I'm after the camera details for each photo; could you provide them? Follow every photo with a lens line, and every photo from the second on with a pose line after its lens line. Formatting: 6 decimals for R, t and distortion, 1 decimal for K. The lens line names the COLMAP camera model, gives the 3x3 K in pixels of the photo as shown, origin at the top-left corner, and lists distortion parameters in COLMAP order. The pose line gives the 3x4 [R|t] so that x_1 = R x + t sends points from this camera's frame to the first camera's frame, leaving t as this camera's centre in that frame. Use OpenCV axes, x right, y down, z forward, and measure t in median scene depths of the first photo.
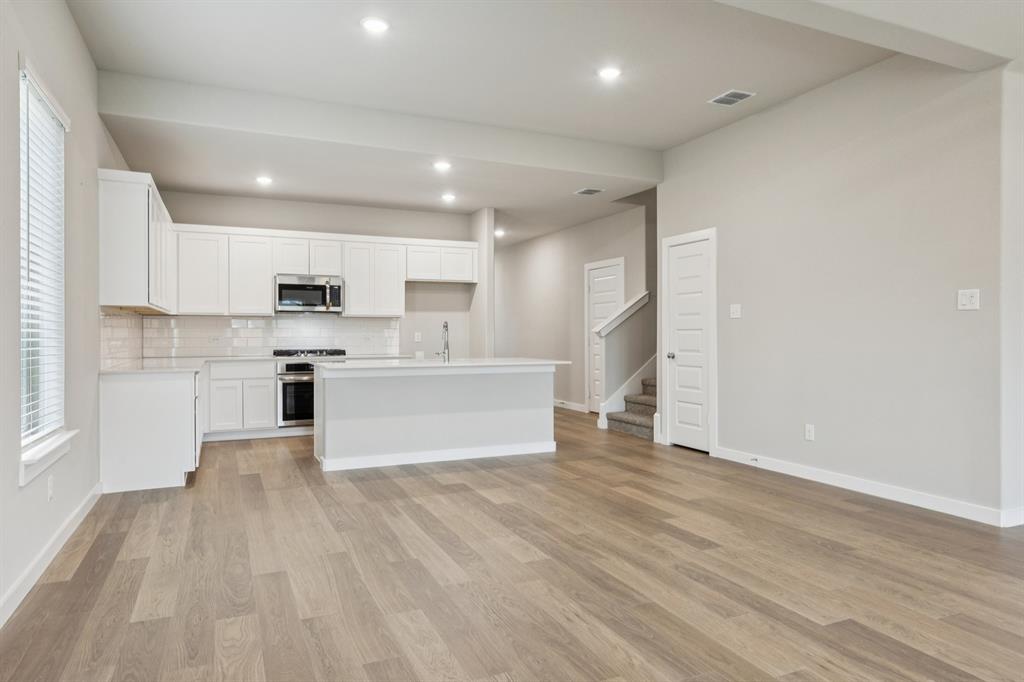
lens RADIAL K [[644.5, 0, 515.3], [0, 644.5, 340.4], [0, 0, 1]] dist [0.002690, -0.002816]
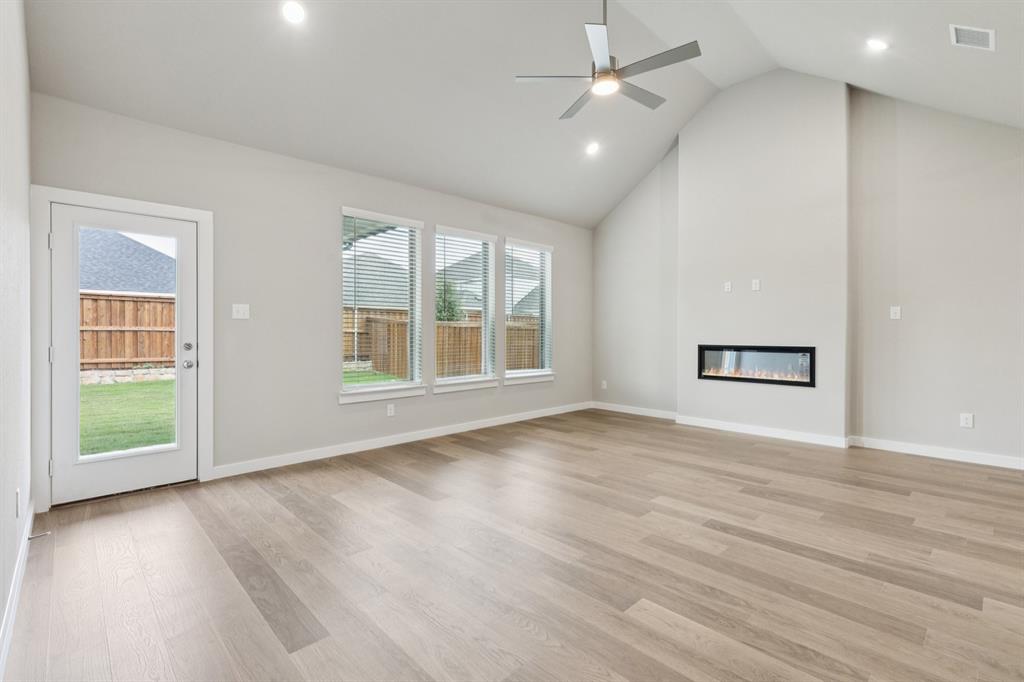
lens RADIAL K [[466.4, 0, 522.0], [0, 466.4, 326.7], [0, 0, 1]] dist [-0.000898, 0.001204]
pose [[-0.941381, -0.004569, -0.337315, 0.621317], [-0.003877, 0.999989, -0.002727, -0.008190], [0.337324, -0.001260, -0.941388, 0.616644]]
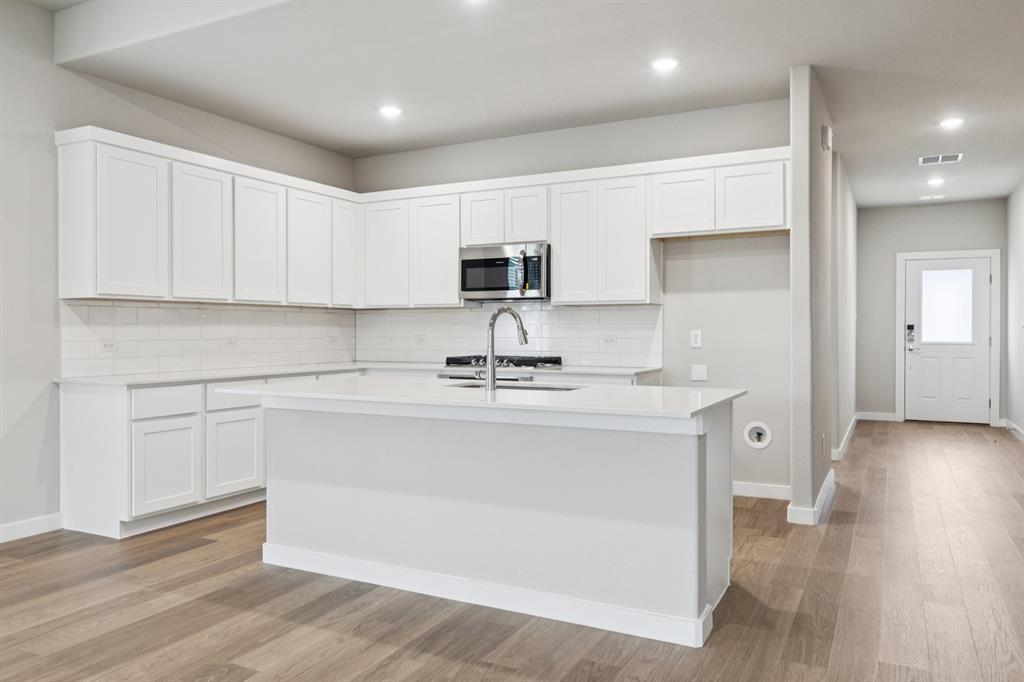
lens RADIAL K [[744.2, 0, 513.0], [0, 744.2, 333.9], [0, 0, 1]] dist [-0.003502, 0.000136]
pose [[0.614702, -0.001342, -0.788758, 0.346525], [-0.006537, 0.999956, -0.006796, -0.004601], [0.788732, 0.009333, 0.614666, 0.653482]]
